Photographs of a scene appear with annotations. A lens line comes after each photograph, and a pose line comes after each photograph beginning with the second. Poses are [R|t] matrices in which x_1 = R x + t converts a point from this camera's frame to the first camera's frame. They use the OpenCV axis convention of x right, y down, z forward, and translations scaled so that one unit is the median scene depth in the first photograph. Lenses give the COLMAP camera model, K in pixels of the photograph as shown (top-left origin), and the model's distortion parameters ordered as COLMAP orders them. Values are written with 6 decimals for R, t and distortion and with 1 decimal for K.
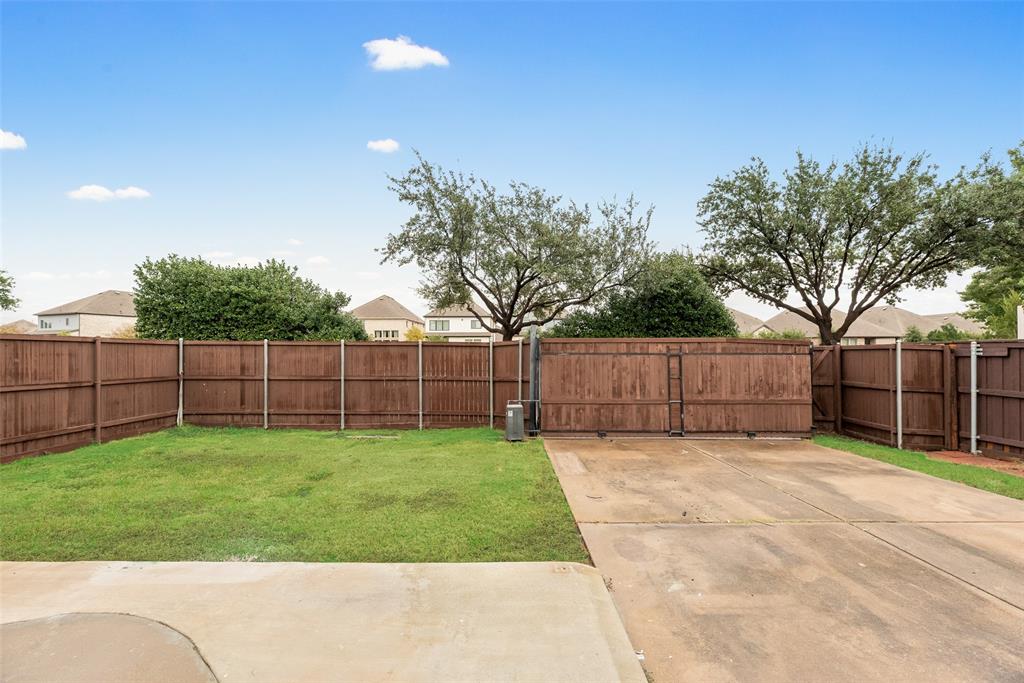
lens RADIAL K [[415.9, 0, 512.5], [0, 415.9, 345.0], [0, 0, 1]] dist [0.002334, 0.000088]
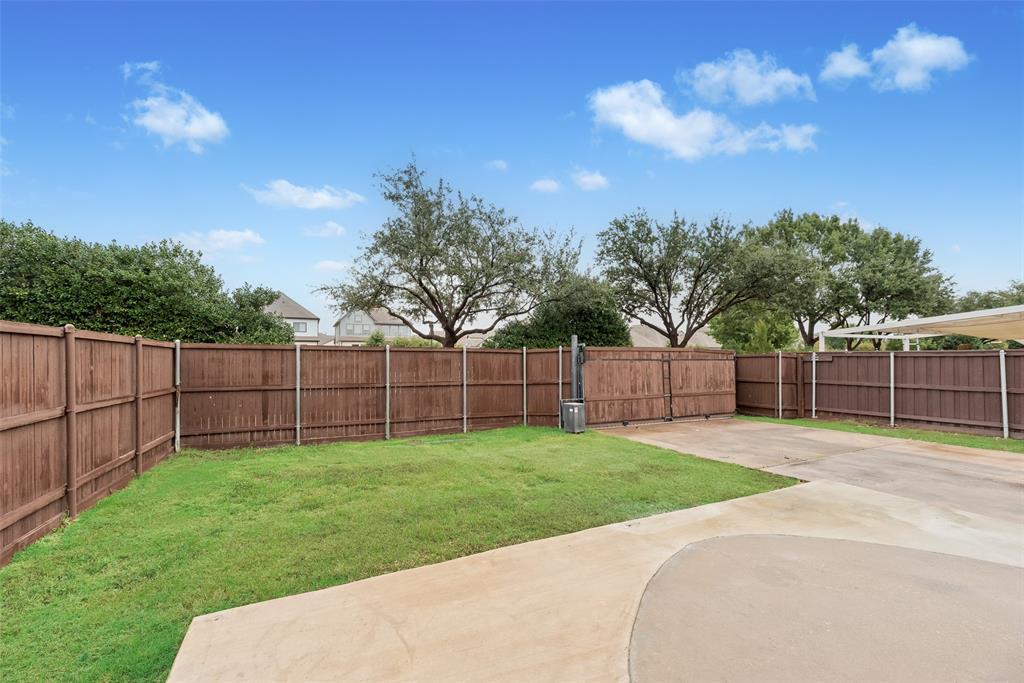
lens RADIAL K [[415.9, 0, 524.9], [0, 415.9, 355.5], [0, 0, 1]] dist [0.002334, 0.000088]
pose [[0.896533, 0.005112, 0.442947, -0.550103], [-0.008878, 0.999940, 0.006428, 0.002460], [-0.442888, -0.009695, 0.896525, 0.001482]]
